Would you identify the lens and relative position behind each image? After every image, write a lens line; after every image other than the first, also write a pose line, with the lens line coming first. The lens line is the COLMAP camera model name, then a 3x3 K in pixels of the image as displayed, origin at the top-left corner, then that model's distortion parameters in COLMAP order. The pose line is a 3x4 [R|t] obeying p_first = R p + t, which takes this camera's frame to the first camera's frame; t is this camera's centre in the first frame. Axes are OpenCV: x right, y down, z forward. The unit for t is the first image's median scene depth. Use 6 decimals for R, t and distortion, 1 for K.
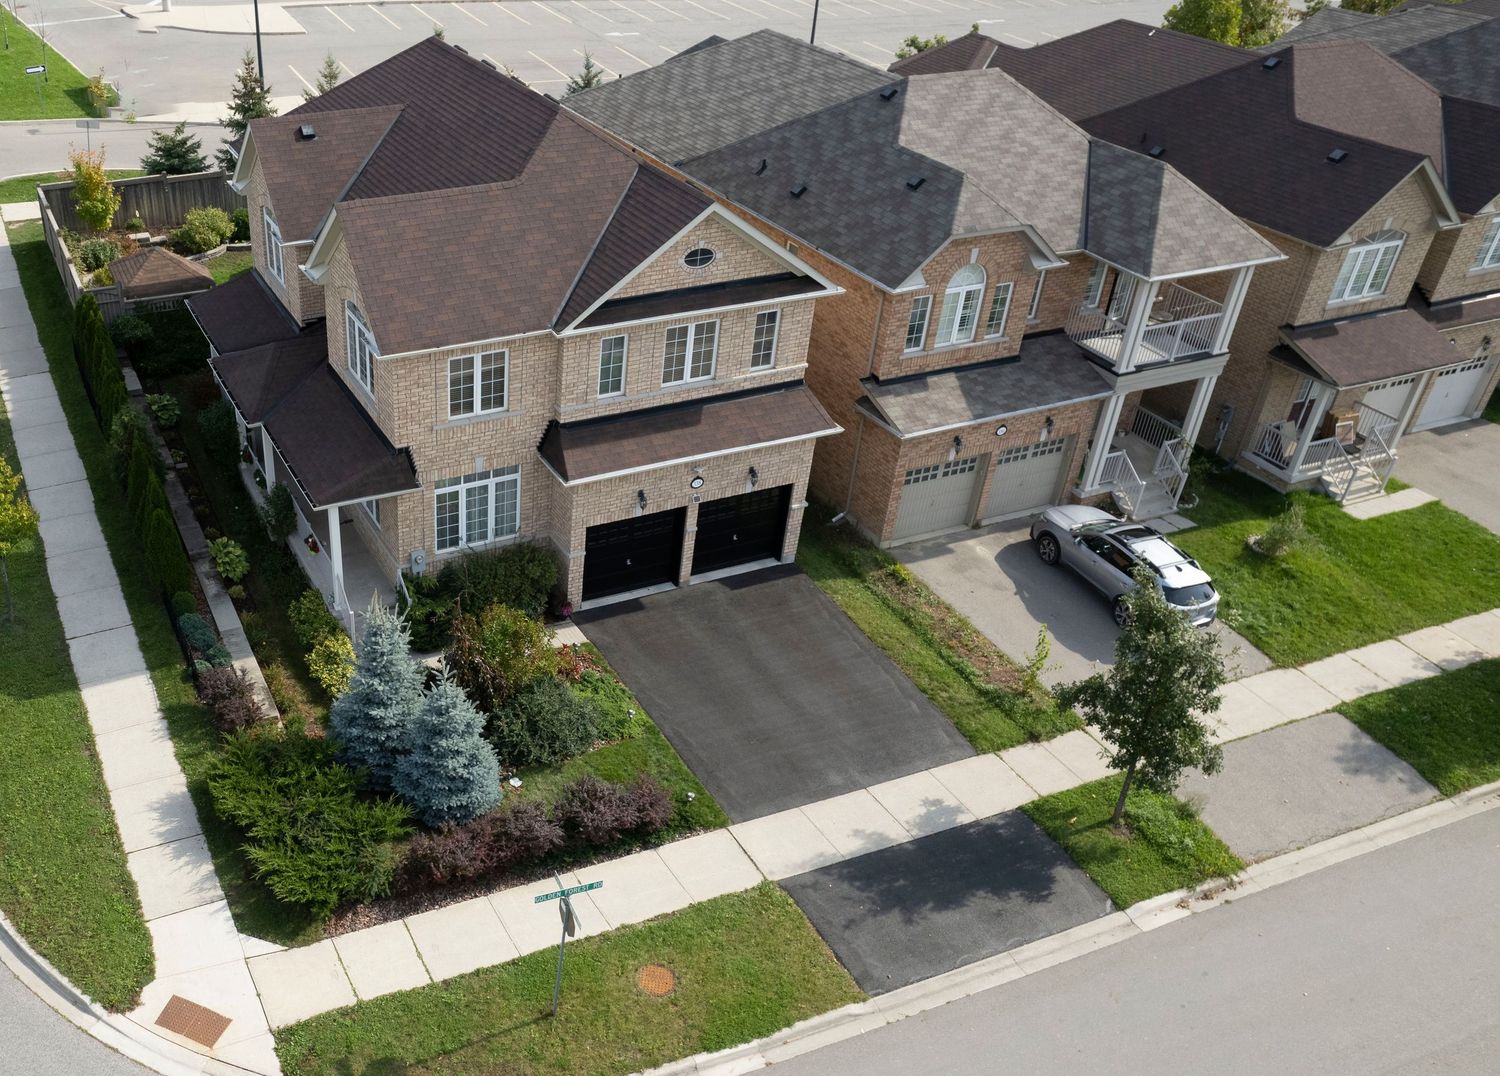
lens RADIAL K [[1376.5, 0, 749.6], [0, 1376.5, 626.8], [0, 0, 1]] dist [-0.051869, 0.004981]
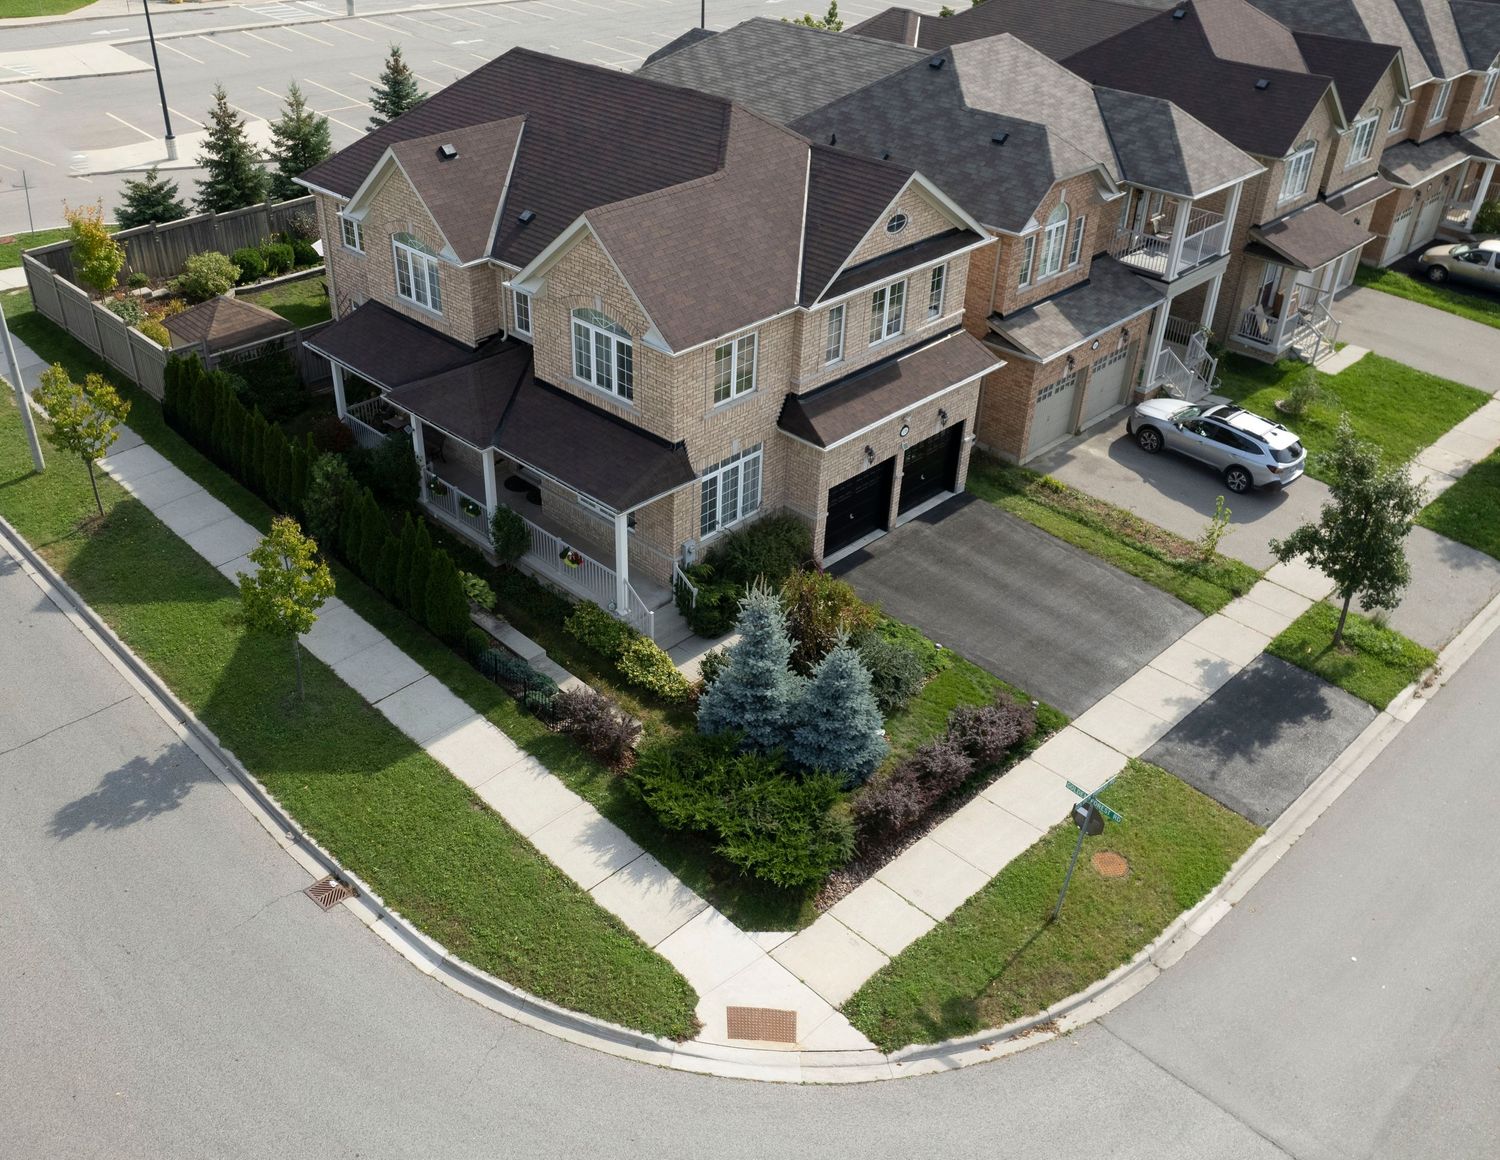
lens RADIAL K [[1332.4, 0, 645.0], [0, 1332.4, 579.3], [0, 0, 1]] dist [-0.050313, -0.013268]
pose [[0.939386, -0.201452, 0.277435, -0.543979], [0.206182, 0.978436, 0.012341, -0.046010], [-0.273938, 0.045609, 0.960665, 0.059612]]
